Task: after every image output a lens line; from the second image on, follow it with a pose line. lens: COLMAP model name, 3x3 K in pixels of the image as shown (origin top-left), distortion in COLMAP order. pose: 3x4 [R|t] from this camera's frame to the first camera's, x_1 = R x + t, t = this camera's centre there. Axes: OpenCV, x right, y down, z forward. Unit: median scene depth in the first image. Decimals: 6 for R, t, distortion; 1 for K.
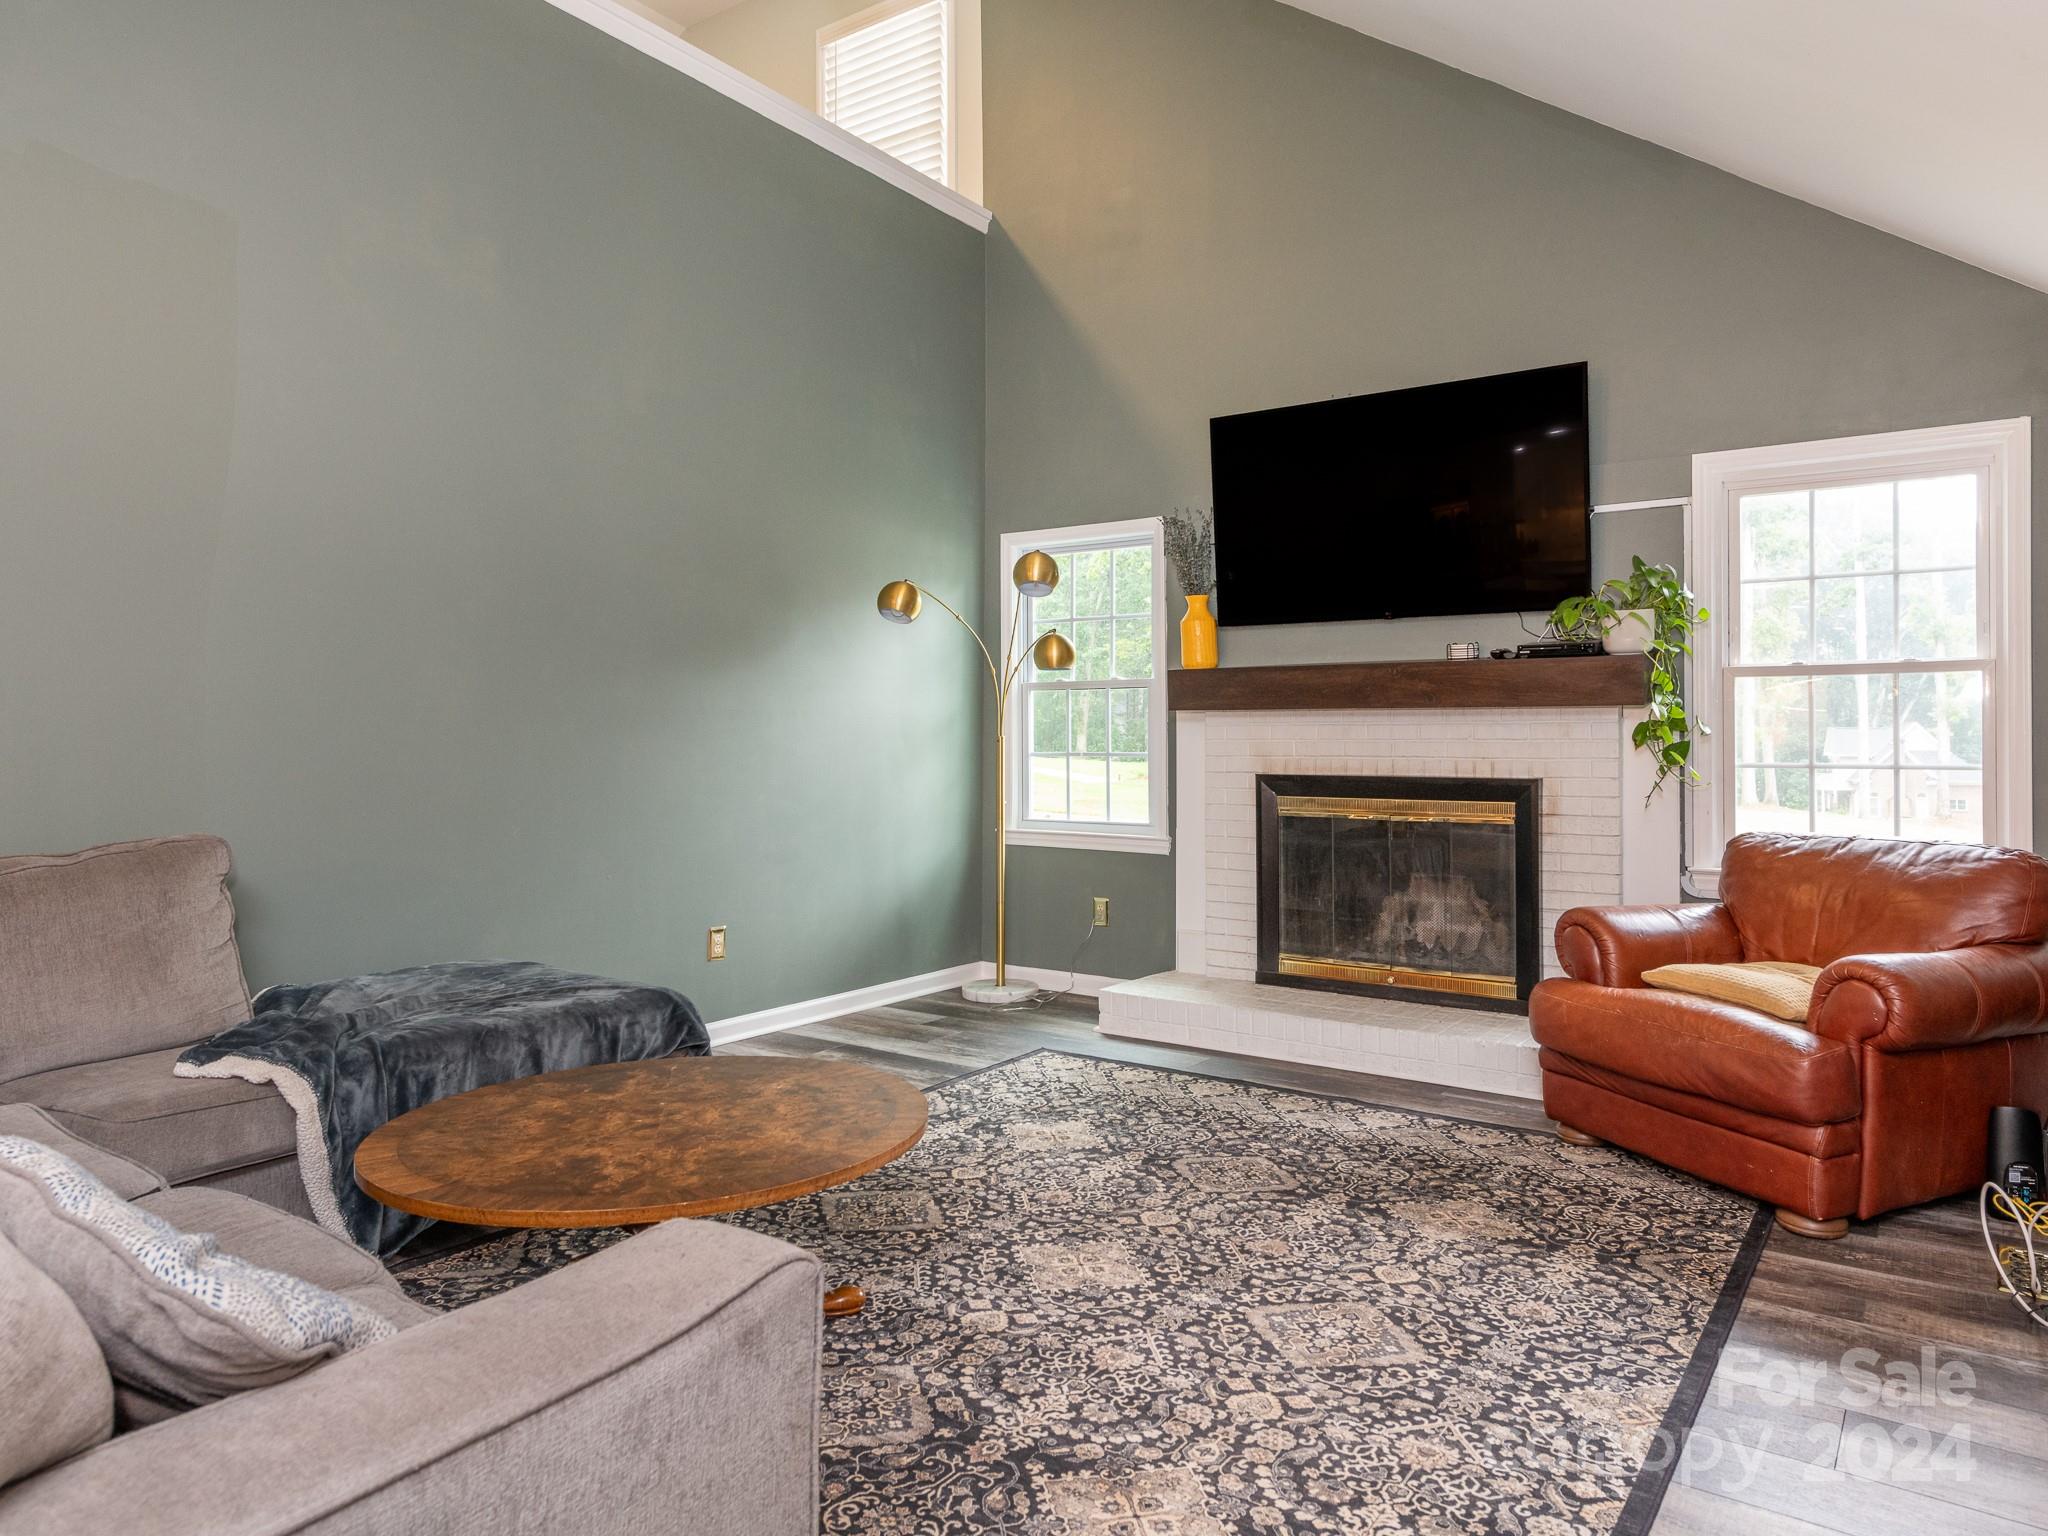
lens RADIAL K [[1283.9, 0, 1052.0], [0, 1283.9, 709.9], [0, 0, 1]] dist [0.009576, -0.002440]
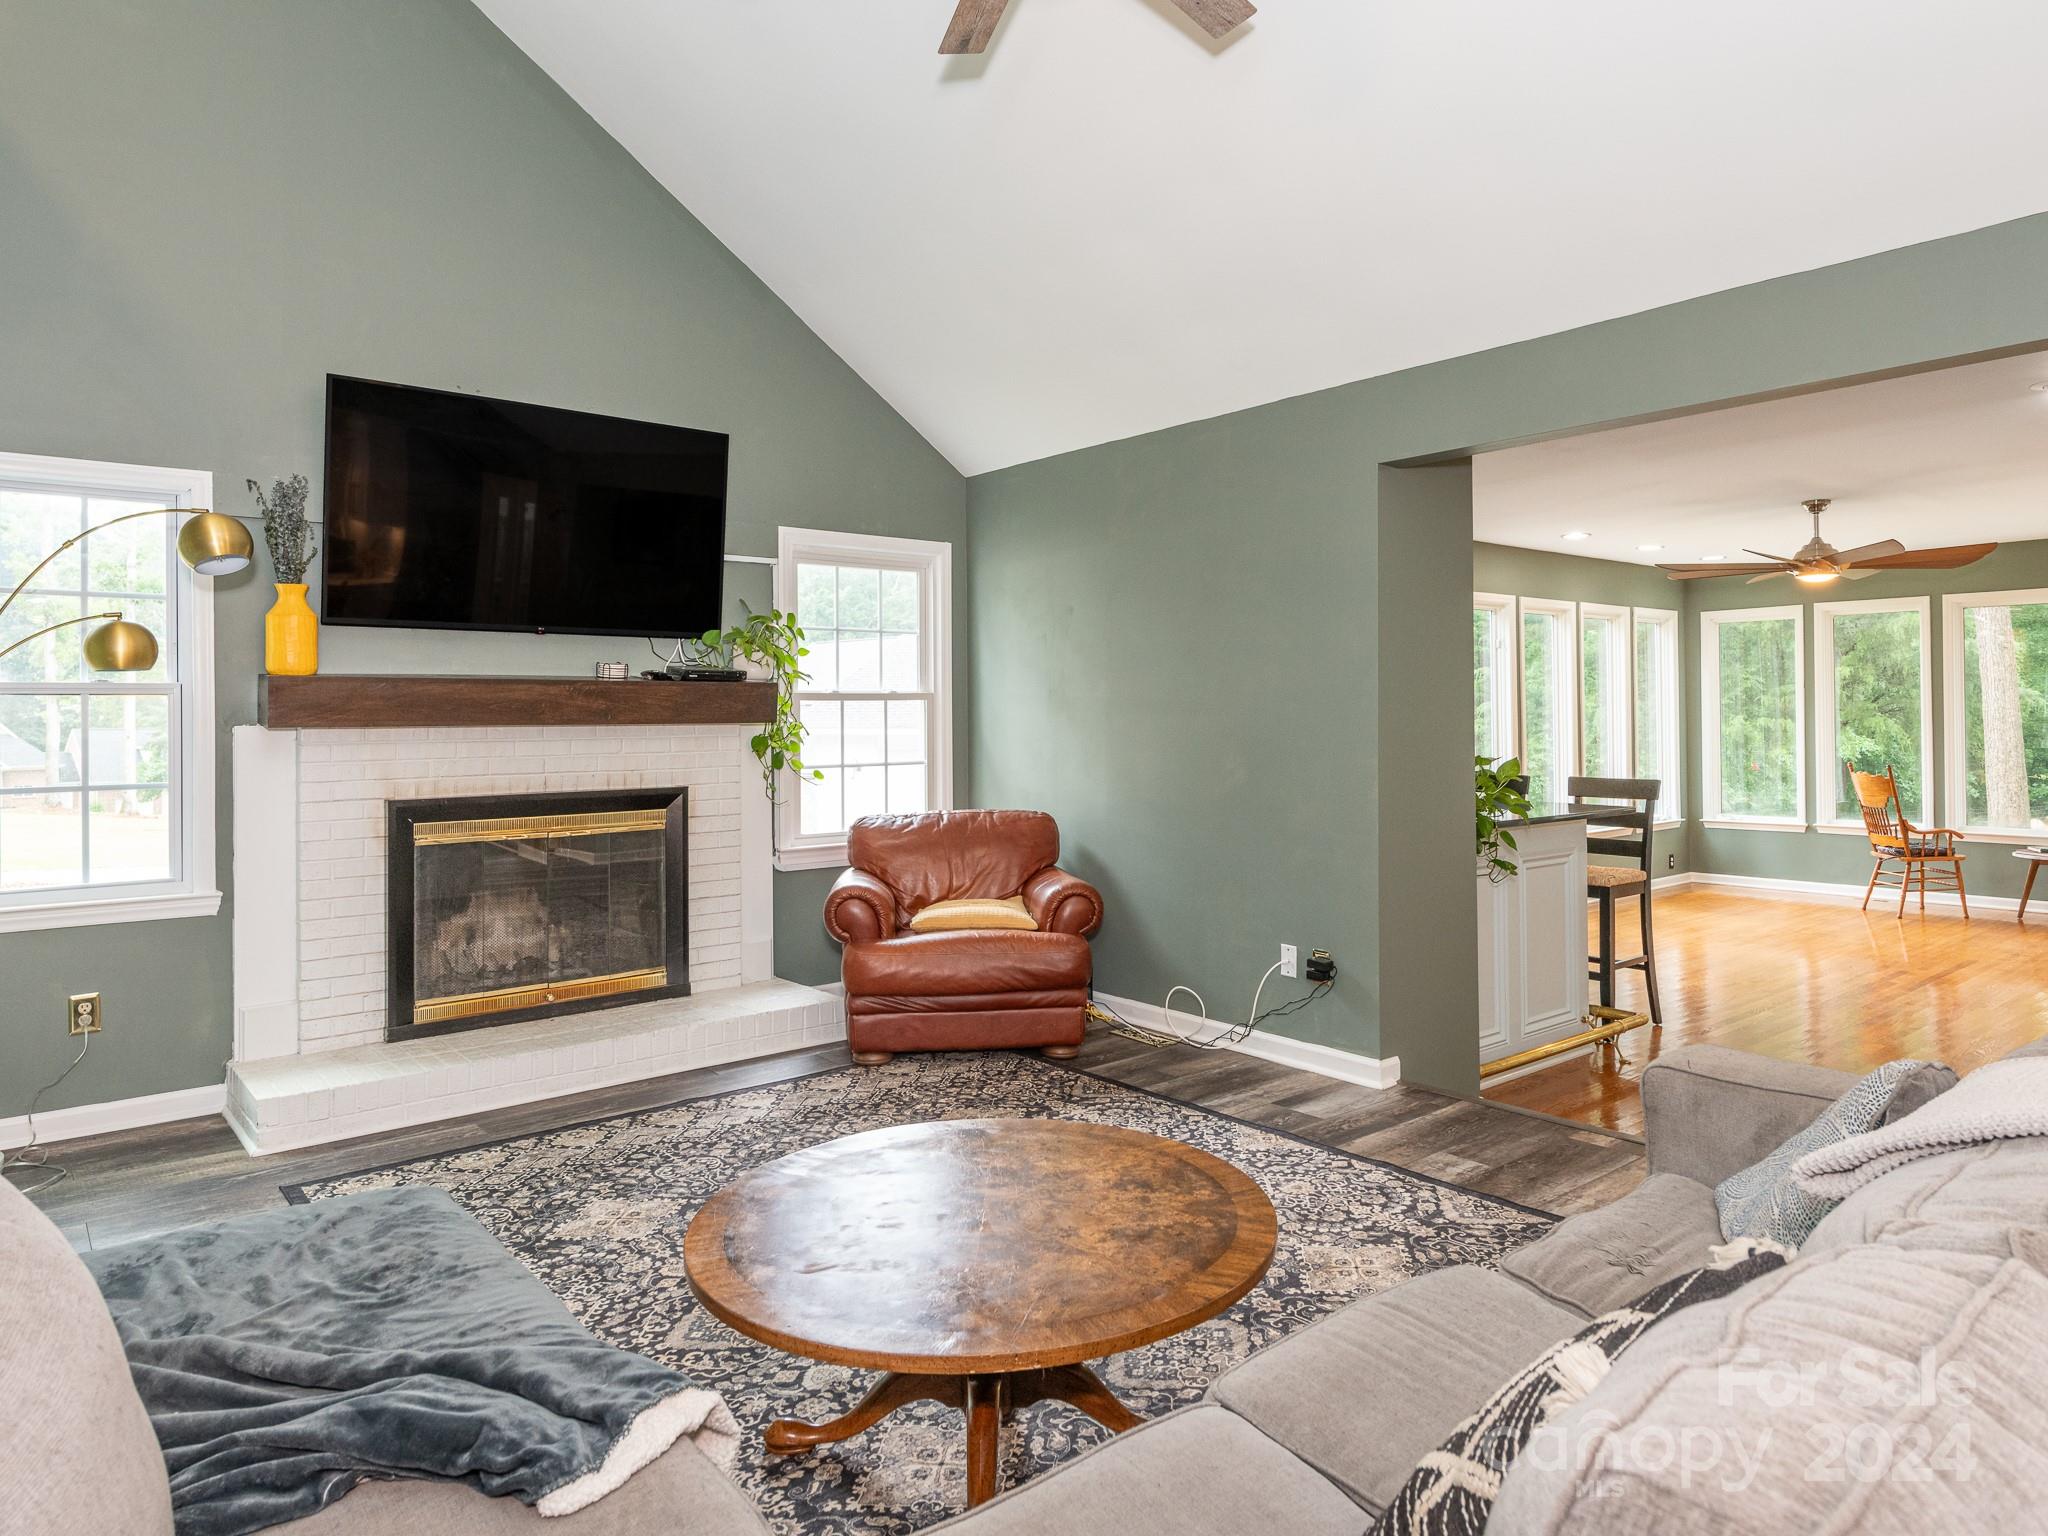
lens RADIAL K [[1283.9, 0, 1052.0], [0, 1283.9, 709.9], [0, 0, 1]] dist [0.009576, -0.002440]
pose [[0.265330, -0.001509, 0.964157, -0.717730], [-0.013611, 0.999893, 0.005311, -0.028368], [-0.964062, -0.014533, 0.265281, 0.439054]]
